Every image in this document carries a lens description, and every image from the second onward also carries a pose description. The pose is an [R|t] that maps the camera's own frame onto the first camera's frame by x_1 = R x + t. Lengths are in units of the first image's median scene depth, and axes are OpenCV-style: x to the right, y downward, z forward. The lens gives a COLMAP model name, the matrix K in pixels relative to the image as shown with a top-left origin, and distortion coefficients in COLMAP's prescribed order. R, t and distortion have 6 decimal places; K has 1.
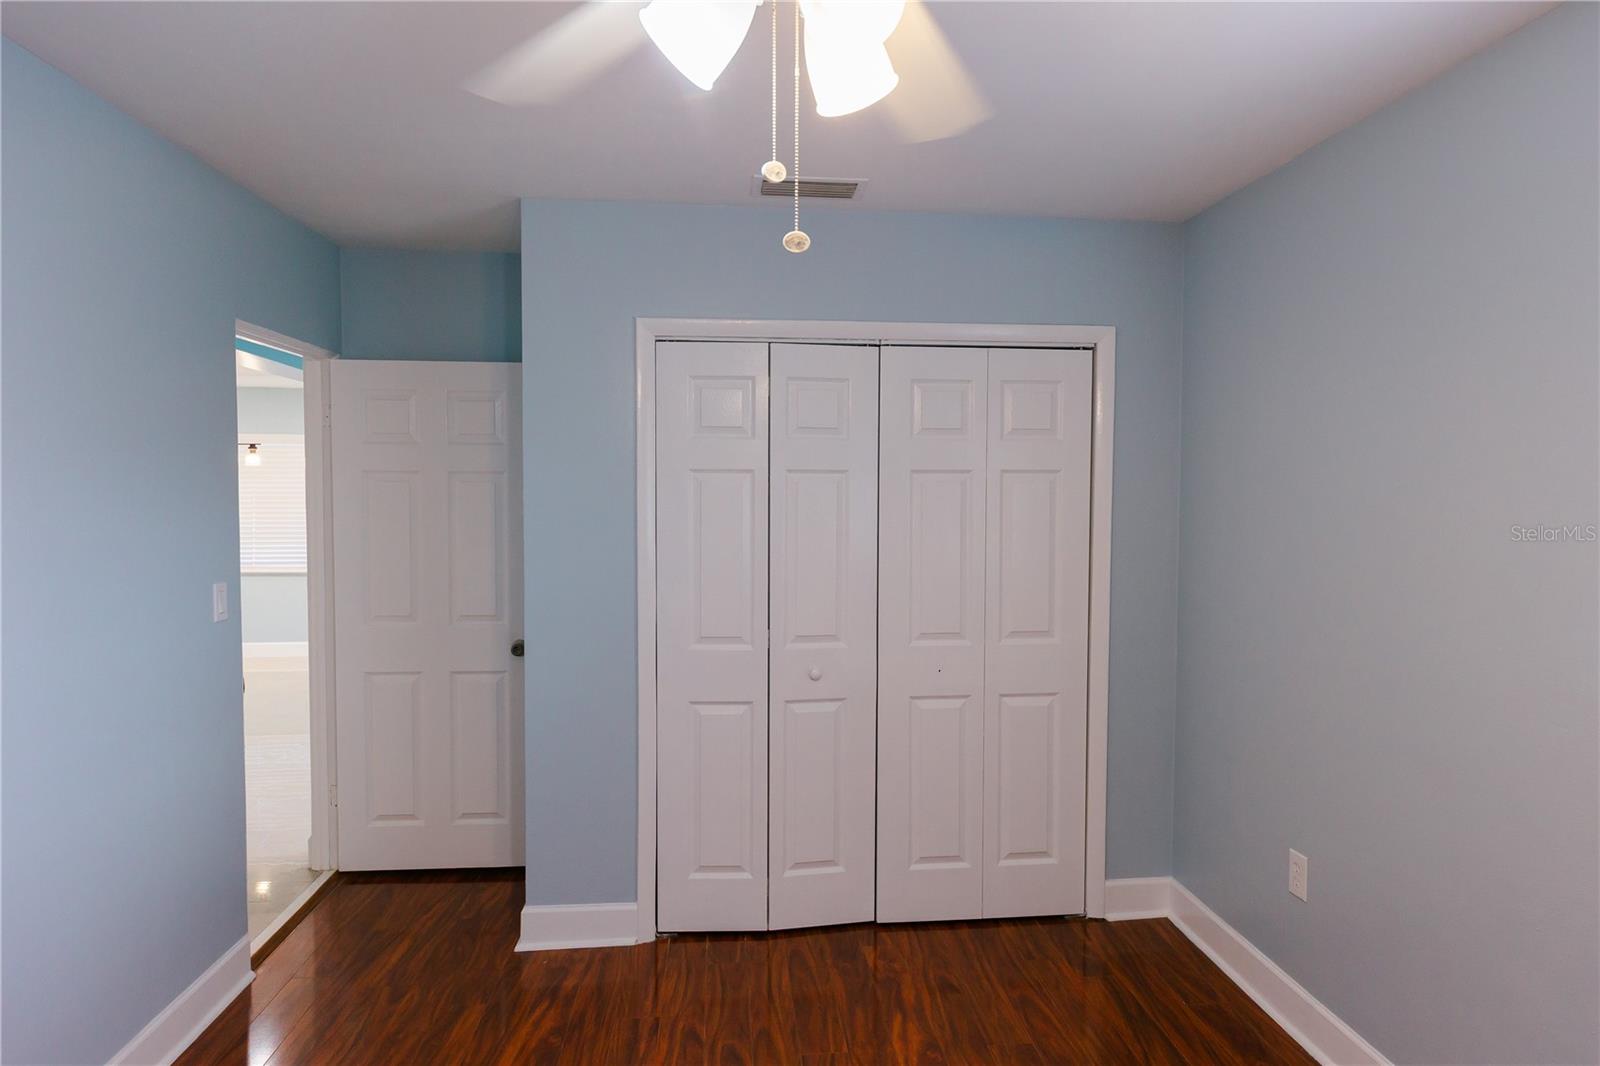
lens RADIAL K [[977.9, 0, 800.0], [0, 977.9, 533.0], [0, 0, 1]] dist [0.000315, -0.000424]
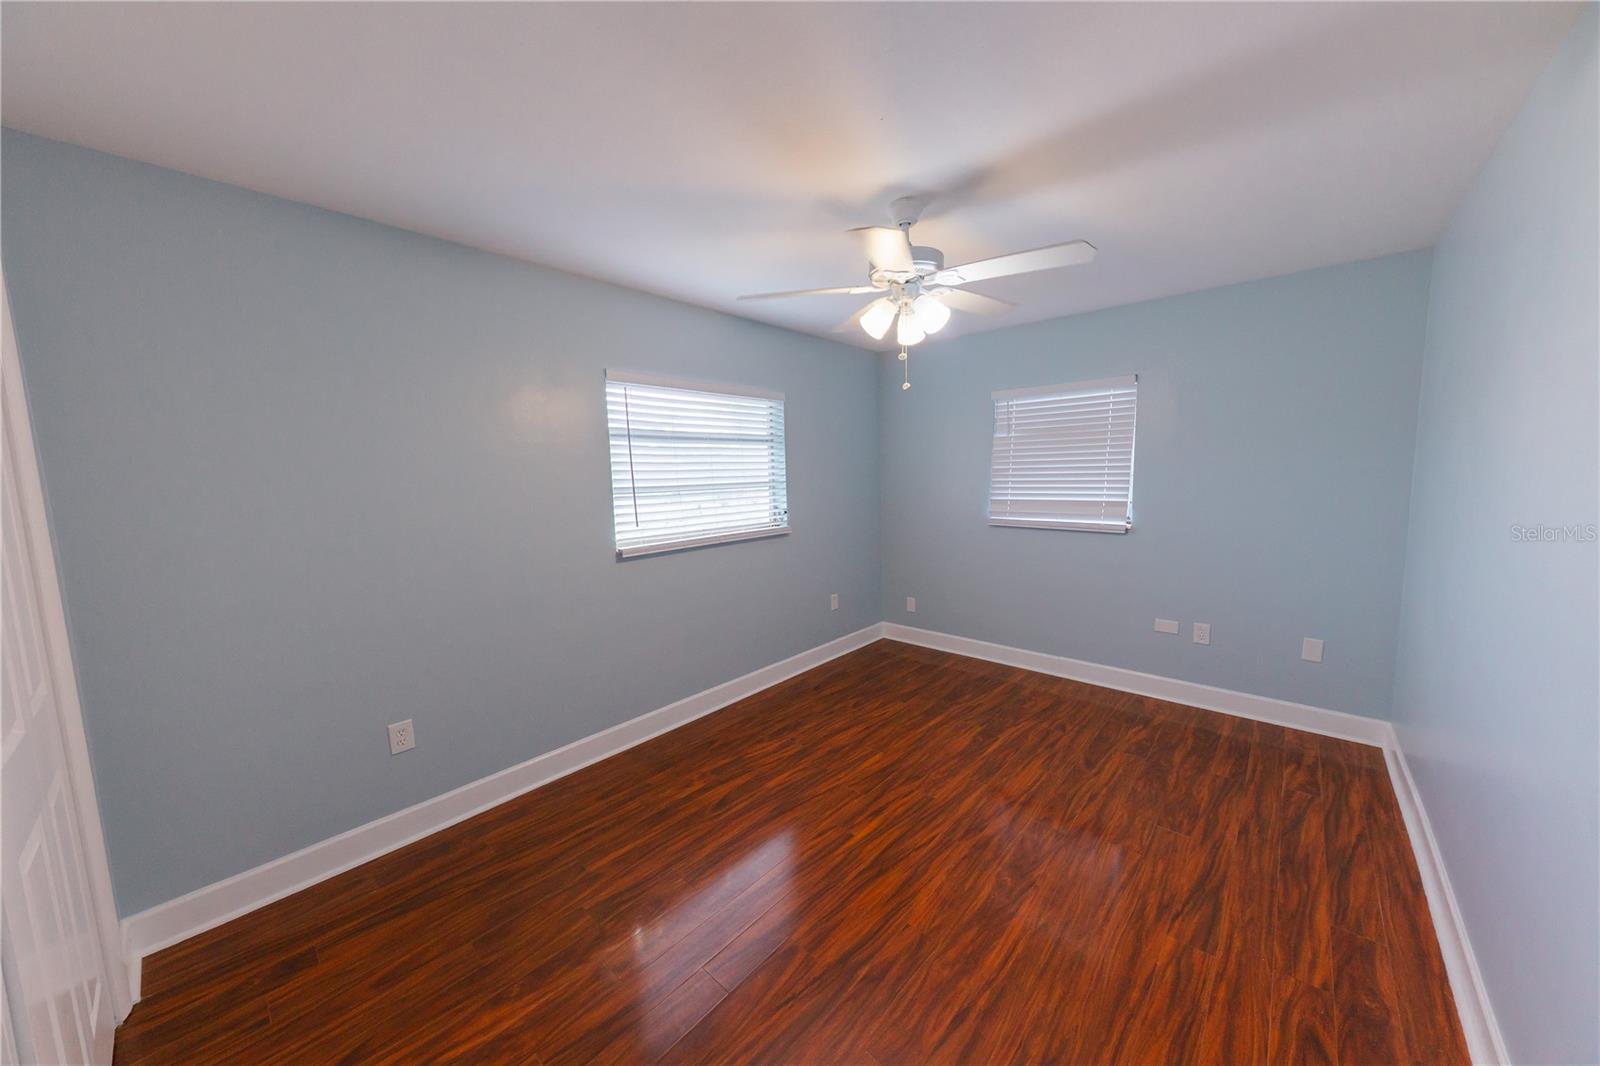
lens RADIAL K [[544.0, 0, 799.7], [0, 544.0, 540.4], [0, 0, 1]] dist [0.016262, -0.006520]
pose [[-0.672711, -0.078297, 0.735751, -0.379469], [0.055205, 0.986302, 0.155435, -0.029564], [-0.737843, 0.145180, -0.659174, 0.853444]]
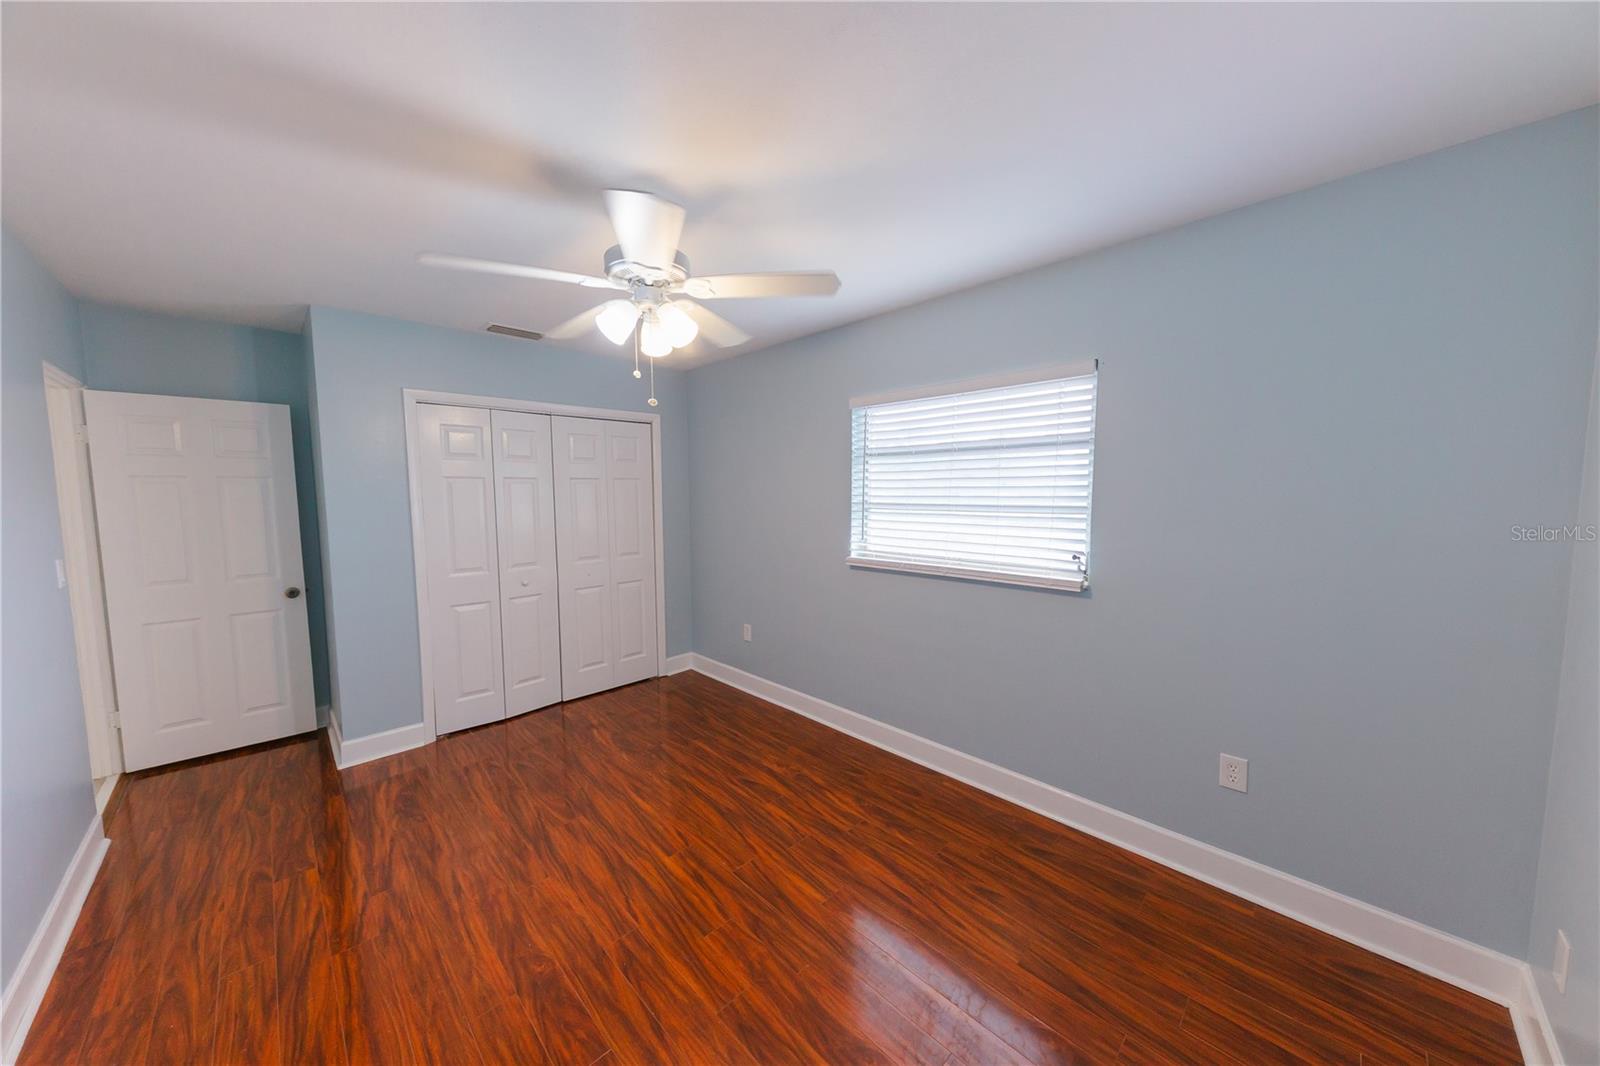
lens RADIAL K [[544.0, 0, 799.7], [0, 544.0, 540.4], [0, 0, 1]] dist [0.016262, -0.006520]
pose [[0.778022, -0.064592, 0.624907, -0.231719], [0.032700, 0.997516, 0.062393, 0.010086], [-0.627385, -0.028109, 0.778202, -0.186103]]
